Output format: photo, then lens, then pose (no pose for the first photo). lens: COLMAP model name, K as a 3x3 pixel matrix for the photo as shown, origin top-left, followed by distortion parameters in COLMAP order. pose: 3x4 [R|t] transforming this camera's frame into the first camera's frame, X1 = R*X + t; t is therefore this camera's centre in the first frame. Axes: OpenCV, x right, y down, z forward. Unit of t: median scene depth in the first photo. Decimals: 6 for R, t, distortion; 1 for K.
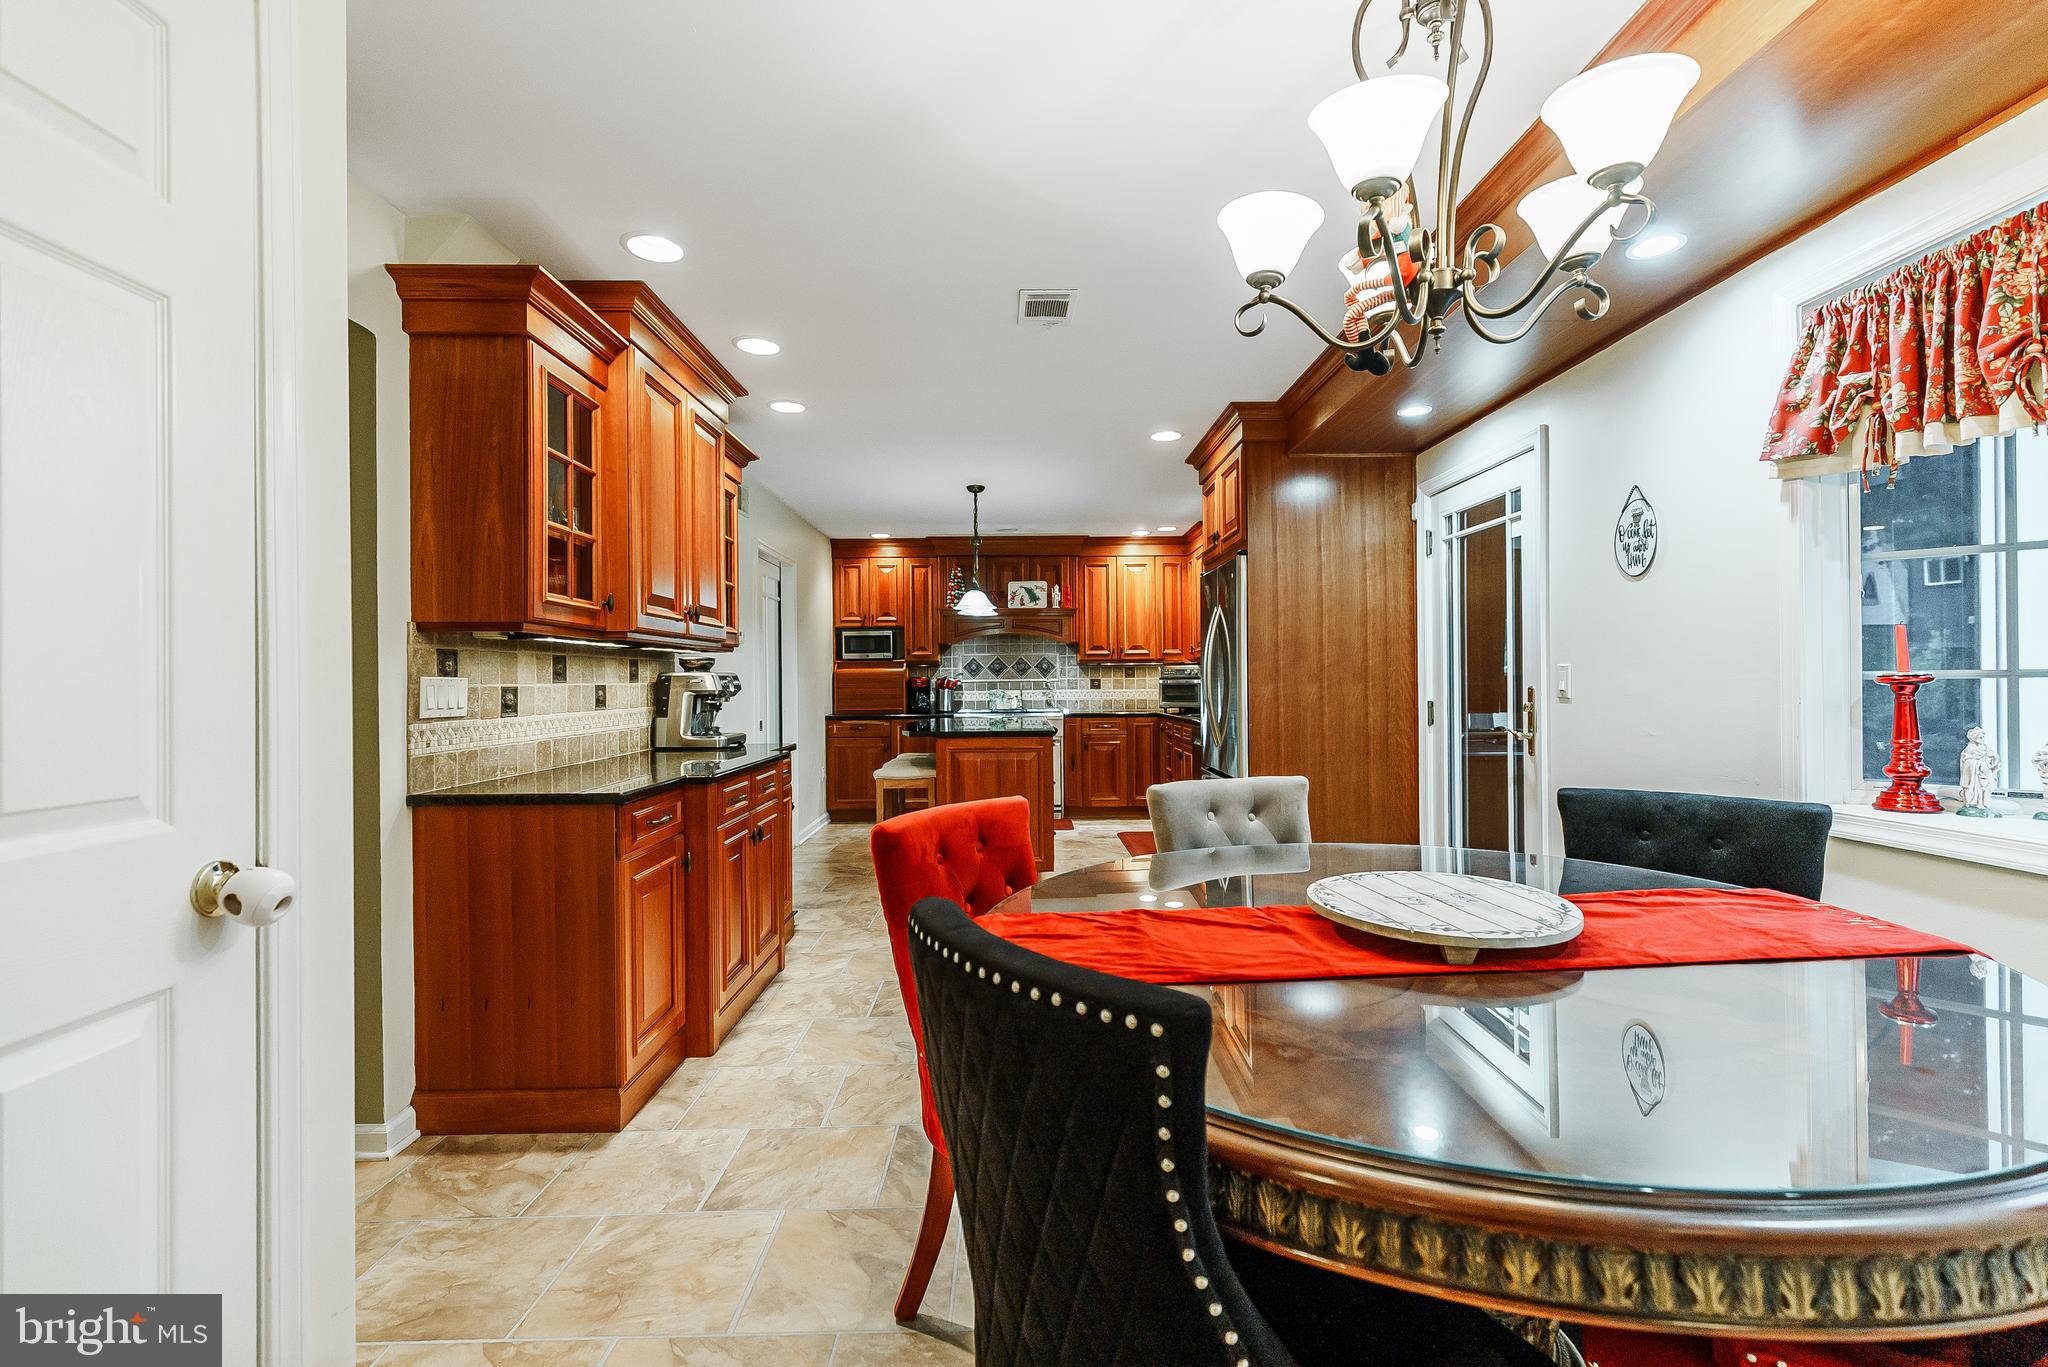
lens RADIAL K [[917.4, 0, 1026.6], [0, 917.4, 679.9], [0, 0, 1]] dist [0.001108, 0.000140]
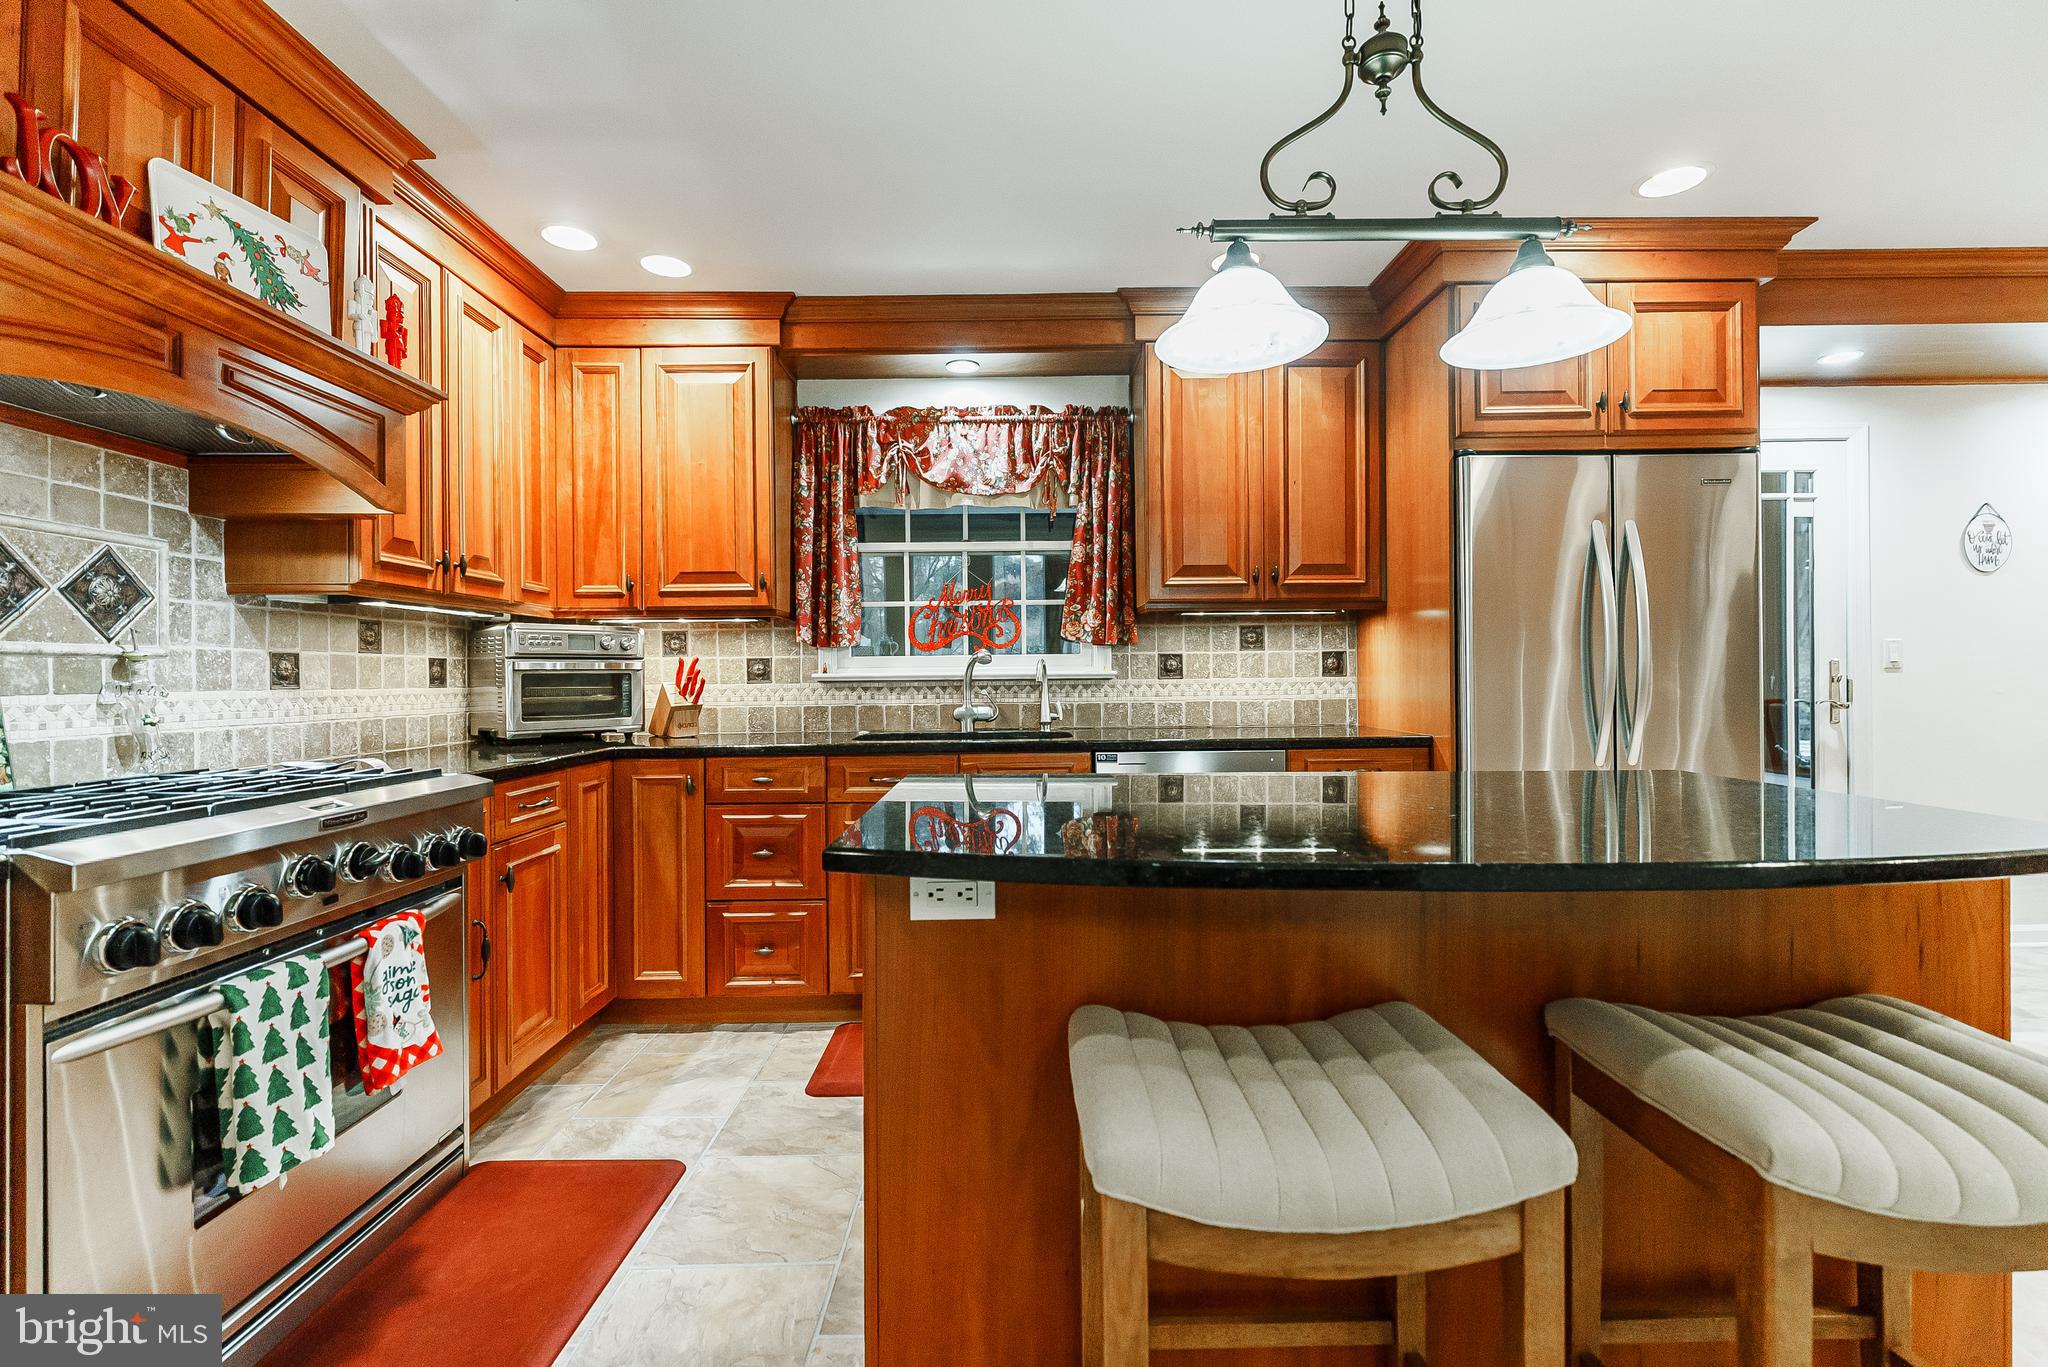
lens RADIAL K [[917.4, 0, 1026.6], [0, 917.4, 680.1], [0, 0, 1]] dist [0.001108, 0.000140]
pose [[-0.004055, 0.004449, 0.999982, -0.512570], [0.010131, 0.999939, -0.004408, 0.027064], [-0.999940, 0.010113, -0.004099, 1.888699]]
